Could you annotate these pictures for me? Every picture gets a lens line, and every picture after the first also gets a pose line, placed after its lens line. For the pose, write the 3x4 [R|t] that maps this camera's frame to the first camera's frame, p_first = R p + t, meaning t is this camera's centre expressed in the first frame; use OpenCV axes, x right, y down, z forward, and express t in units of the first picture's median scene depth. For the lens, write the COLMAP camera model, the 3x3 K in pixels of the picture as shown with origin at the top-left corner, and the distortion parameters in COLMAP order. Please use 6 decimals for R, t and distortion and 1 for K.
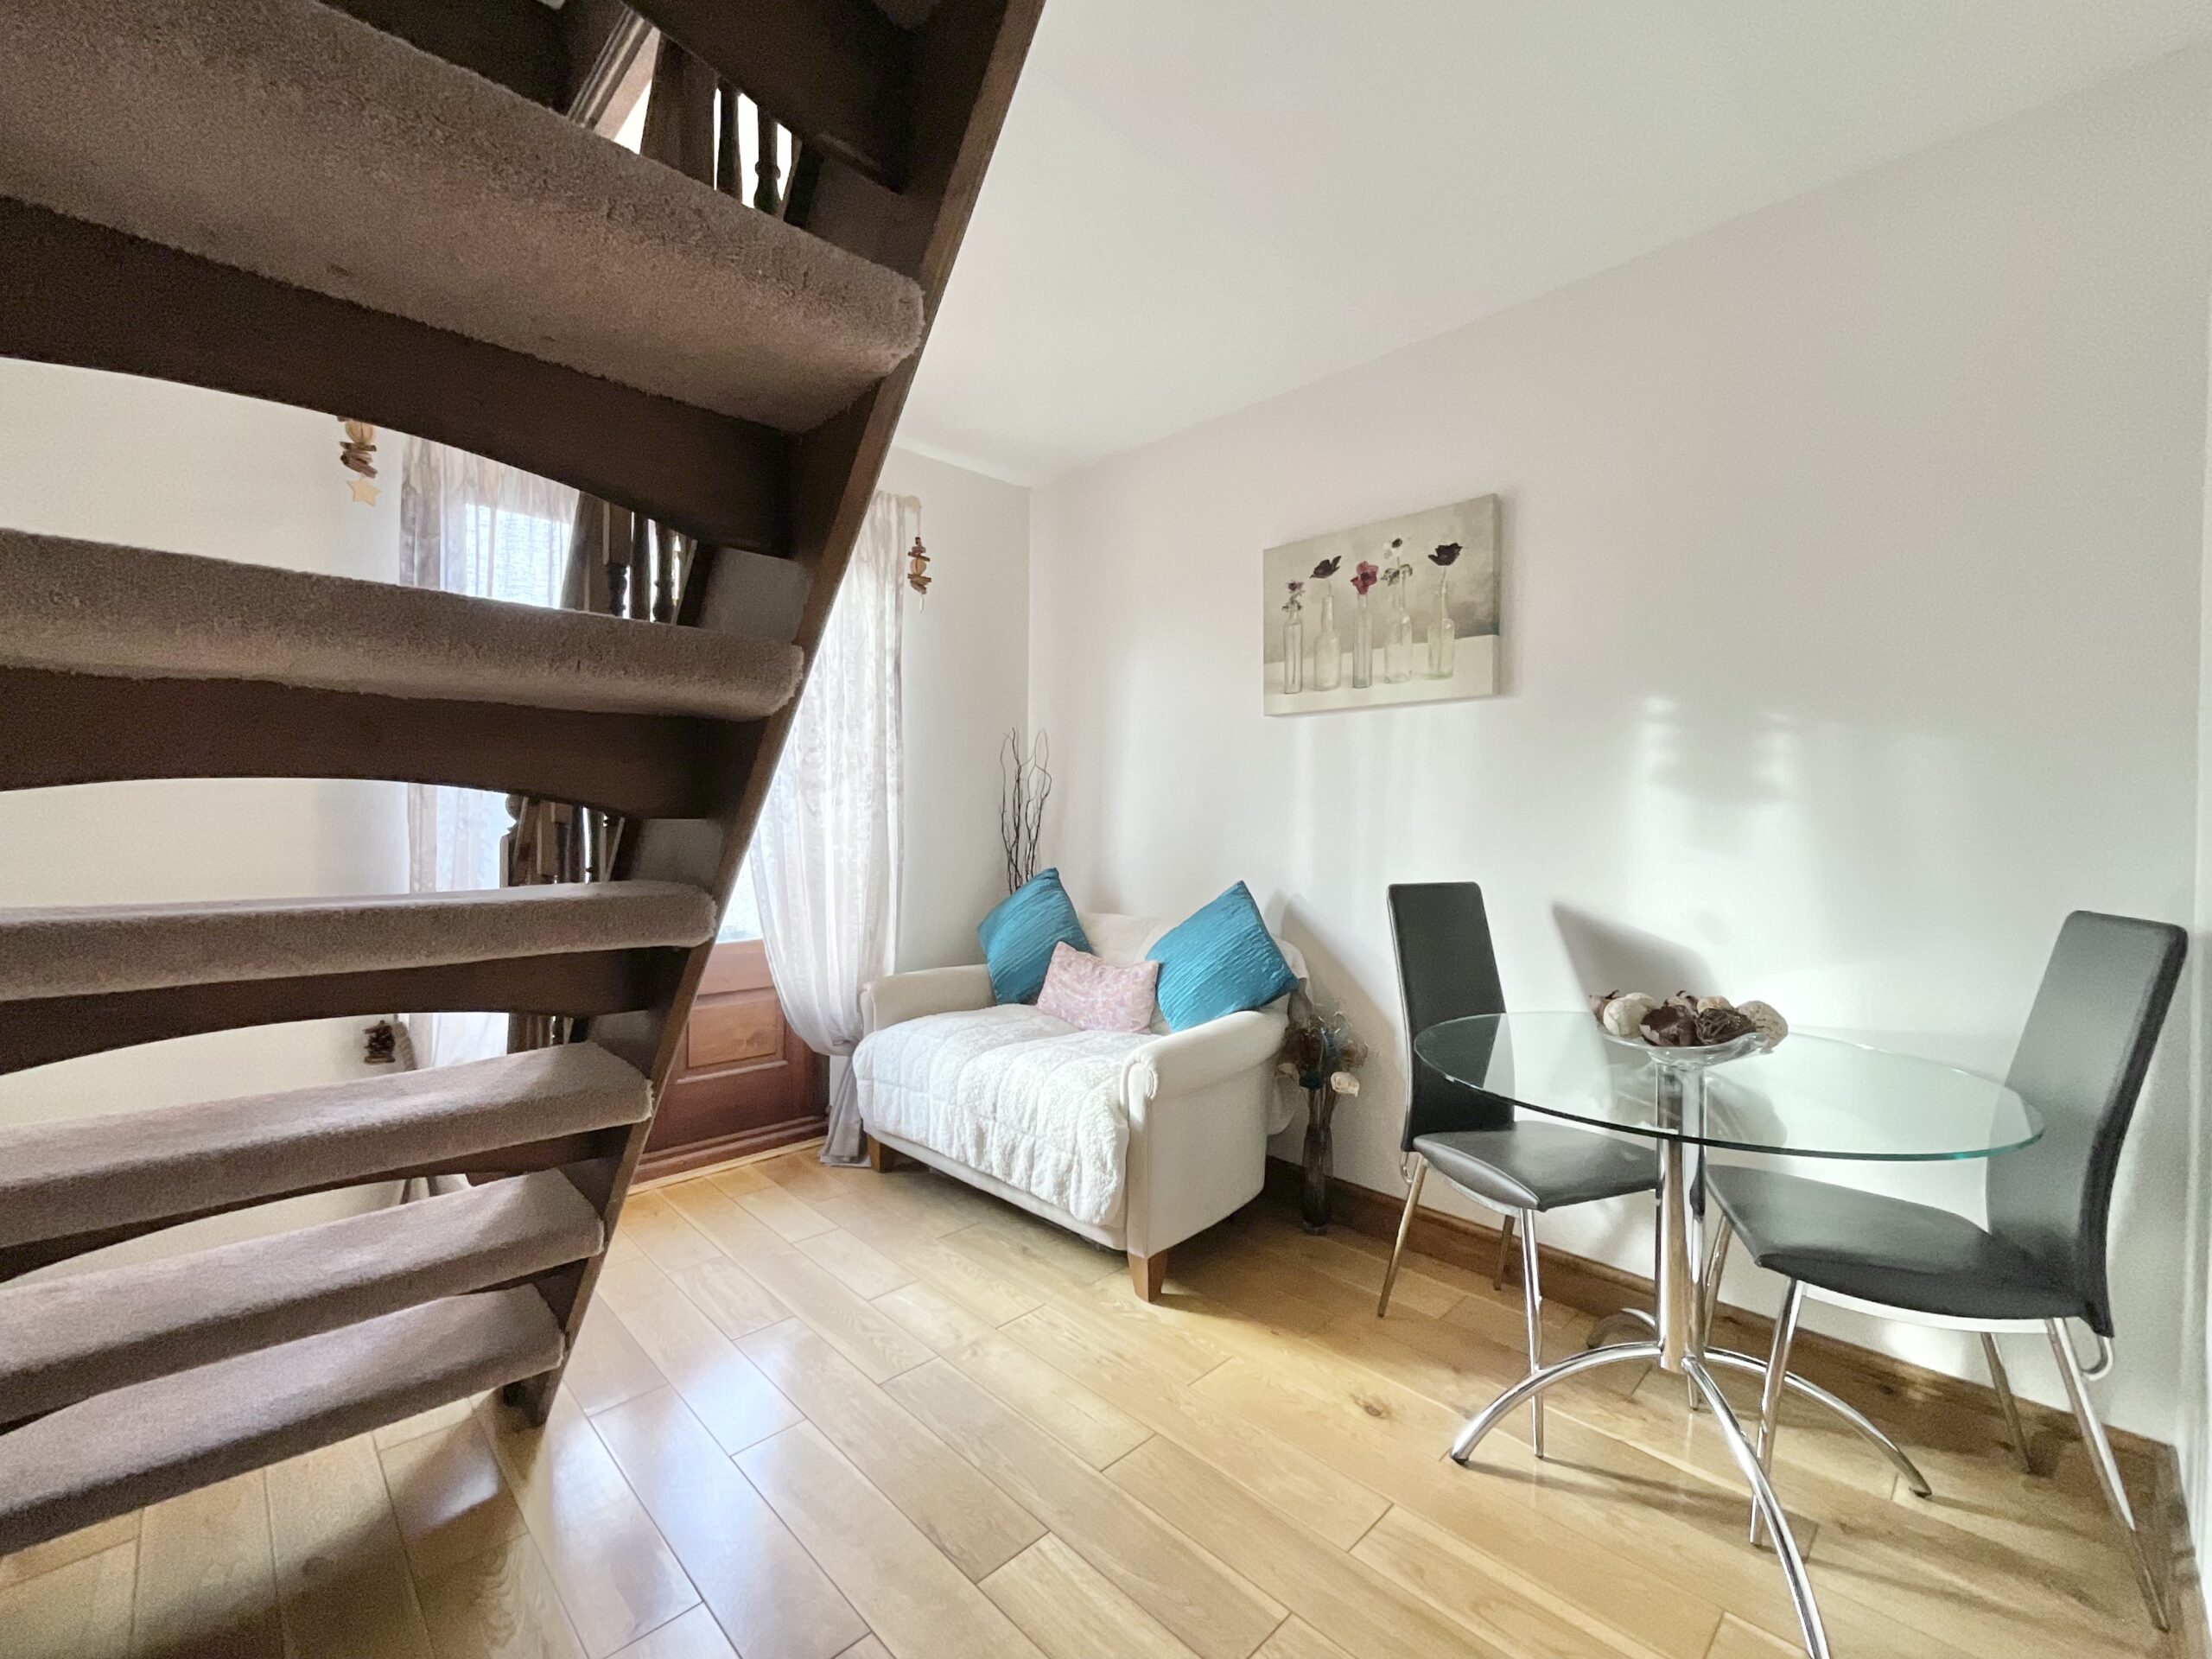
lens RADIAL K [[914.1, 0, 1095.2], [0, 914.1, 827.4], [0, 0, 1]] dist [0.000639, 0.000272]
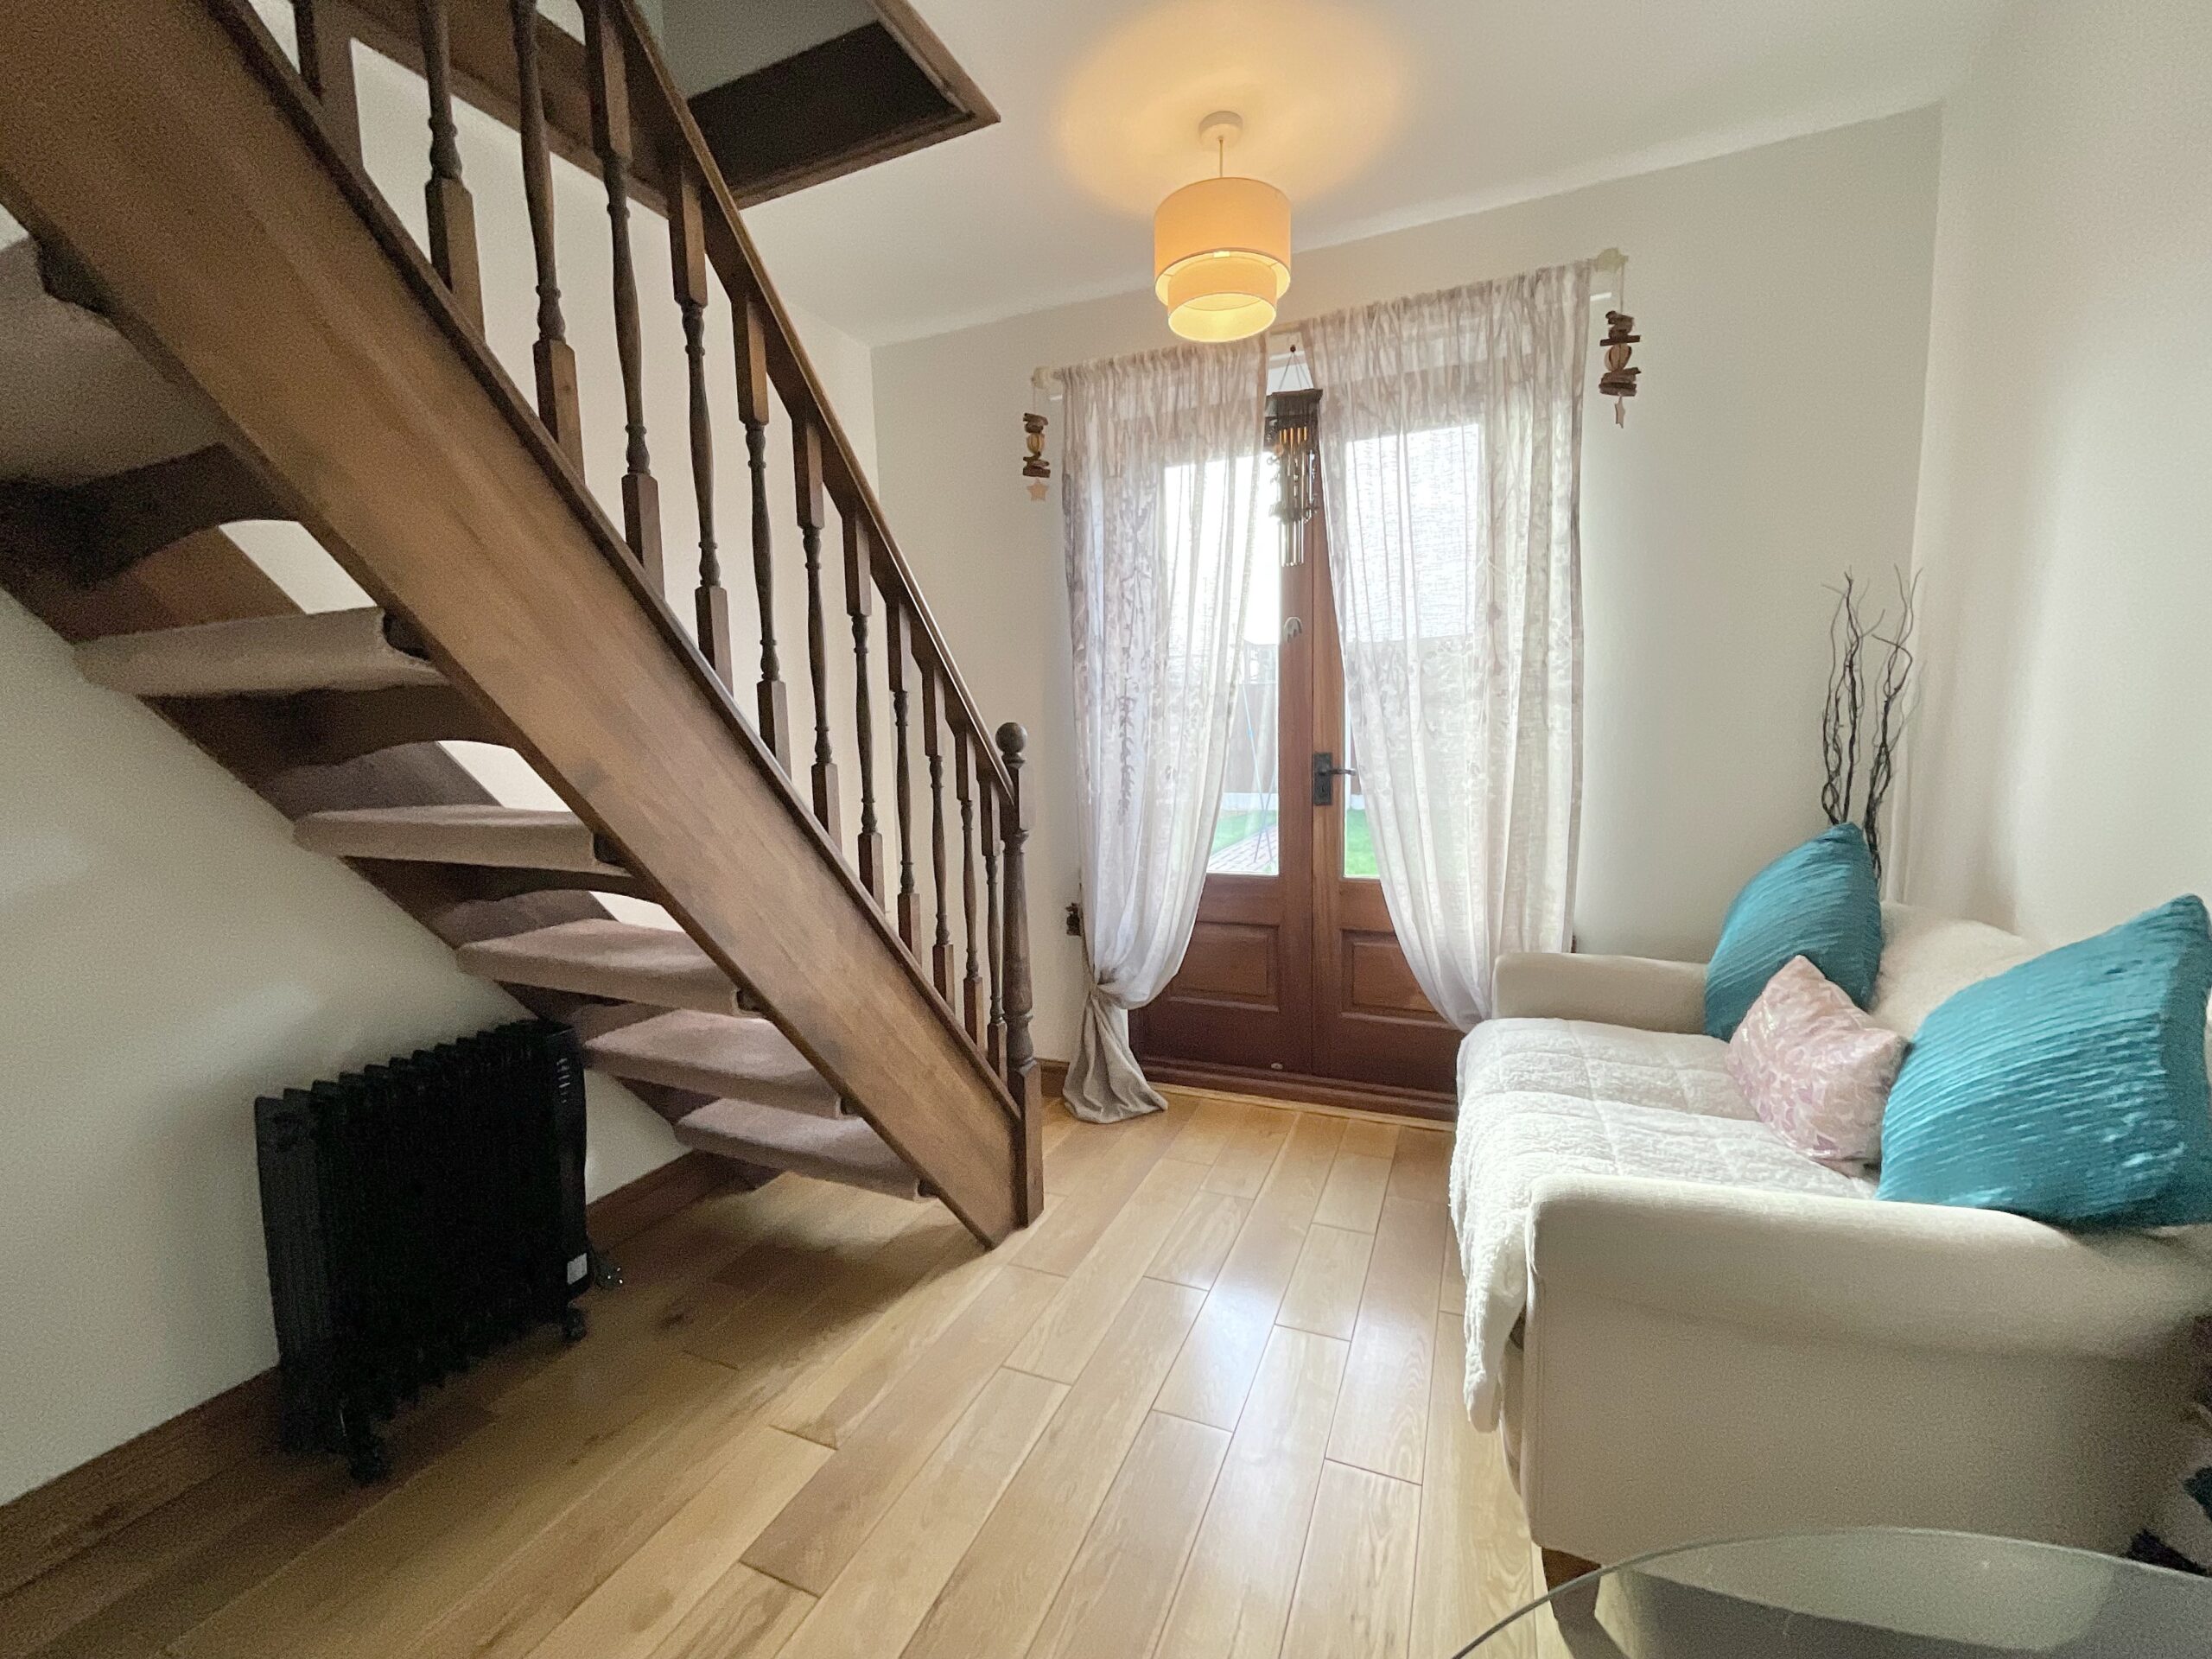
lens RADIAL K [[889.7, 0, 1089.1], [0, 889.7, 829.3], [0, 0, 1]] dist [0.000306, 0.000184]
pose [[0.398631, 0.080141, -0.913603, 0.280563], [0.012093, 0.995629, 0.092613, -0.008094], [0.917032, -0.047967, 0.395919, 0.387649]]
